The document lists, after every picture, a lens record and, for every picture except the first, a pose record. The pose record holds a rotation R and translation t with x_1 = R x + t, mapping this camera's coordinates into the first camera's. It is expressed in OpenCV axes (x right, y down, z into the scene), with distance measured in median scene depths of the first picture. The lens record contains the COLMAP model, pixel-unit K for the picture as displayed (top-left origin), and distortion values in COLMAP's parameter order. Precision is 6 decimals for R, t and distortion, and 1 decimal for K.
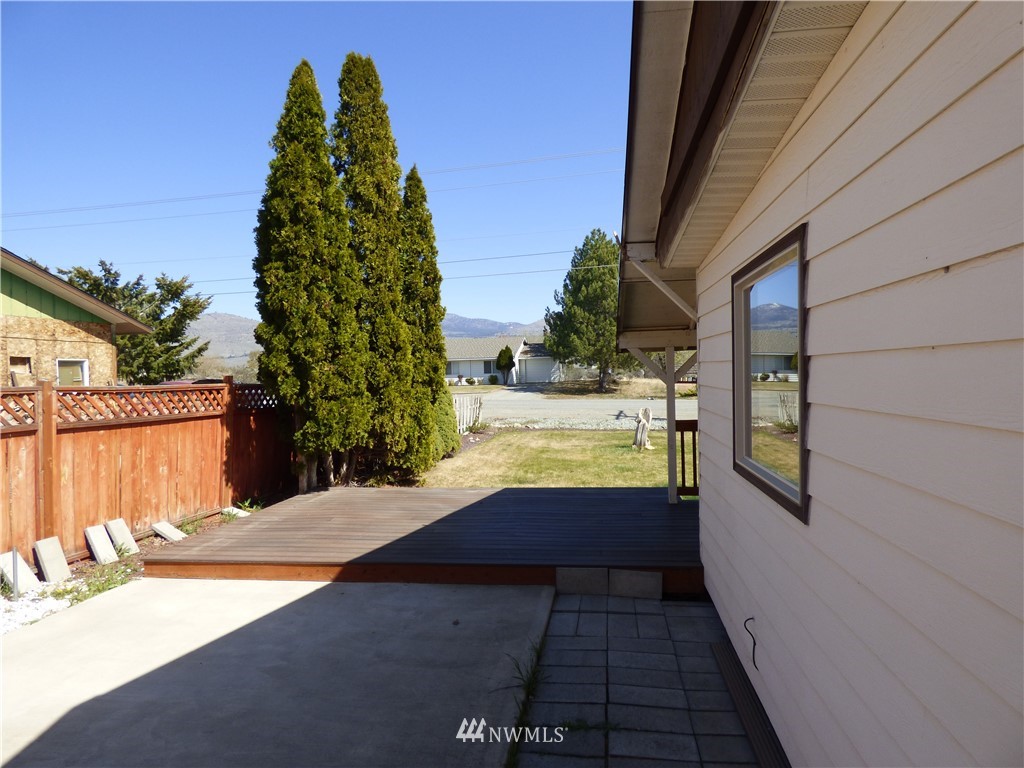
lens RADIAL K [[621.8, 0, 515.3], [0, 621.8, 388.0], [0, 0, 1]] dist [-0.005396, -0.011591]
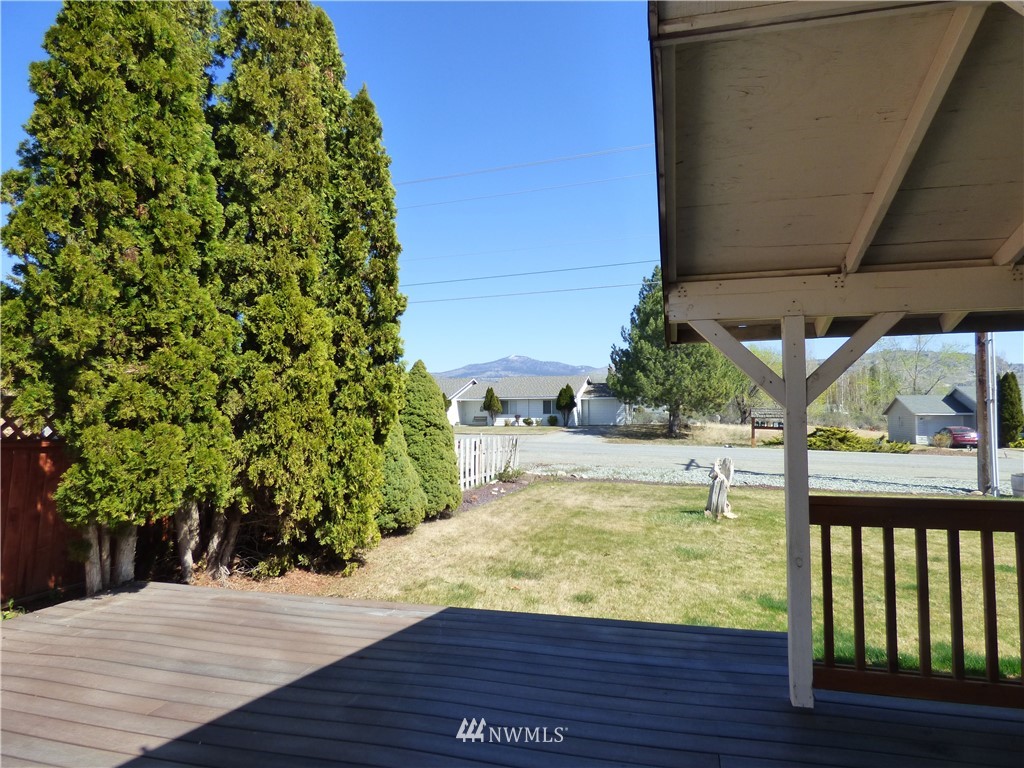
lens RADIAL K [[621.8, 0, 504.8], [0, 621.8, 385.2], [0, 0, 1]] dist [-0.005396, -0.011591]
pose [[0.991396, 0.018237, -0.129622, 0.045867], [-0.027580, 0.997120, -0.070648, 0.005319], [0.127960, 0.073615, 0.989044, 0.232448]]
